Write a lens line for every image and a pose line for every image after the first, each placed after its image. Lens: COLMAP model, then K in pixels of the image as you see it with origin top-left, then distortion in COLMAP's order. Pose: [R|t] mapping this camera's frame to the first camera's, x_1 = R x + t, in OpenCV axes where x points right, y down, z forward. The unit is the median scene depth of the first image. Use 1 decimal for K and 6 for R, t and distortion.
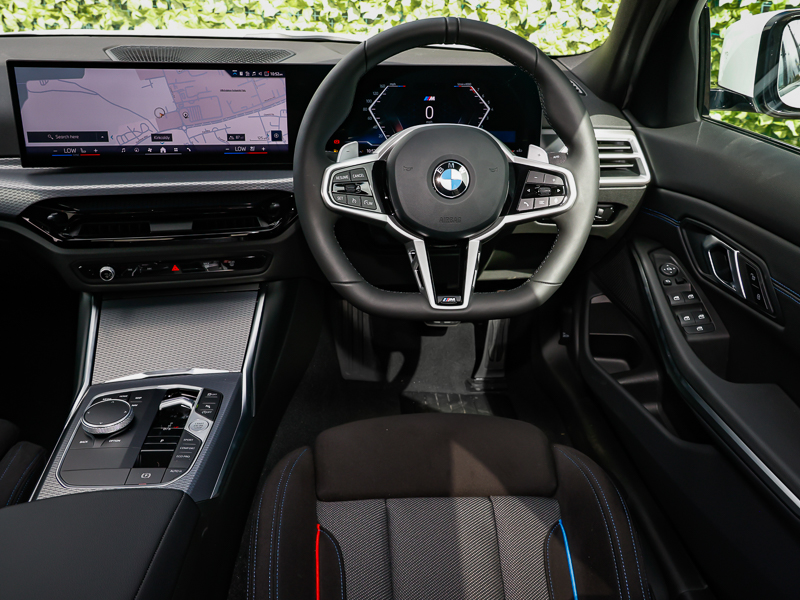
lens RADIAL K [[660.2, 0, 401.8], [0, 660.2, 296.7], [0, 0, 1]] dist [0.015434, 0.012750]
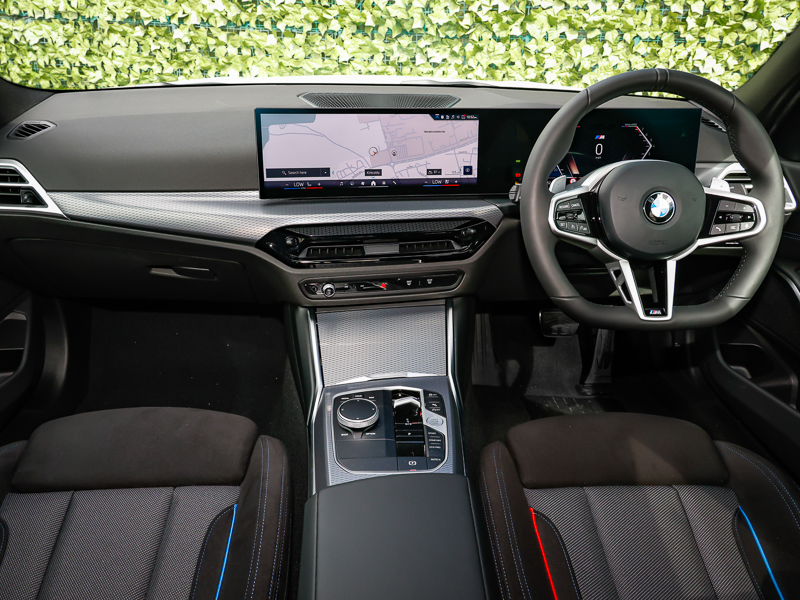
lens RADIAL K [[603.2, 0, 414.7], [0, 603.2, 301.6], [0, 0, 1]] dist [0.017683, 0.003056]
pose [[0.999927, -0.001005, -0.012008, -0.278097], [0.000791, 0.999841, -0.017813, 0.004059], [0.012024, 0.017802, 0.999769, -0.049791]]
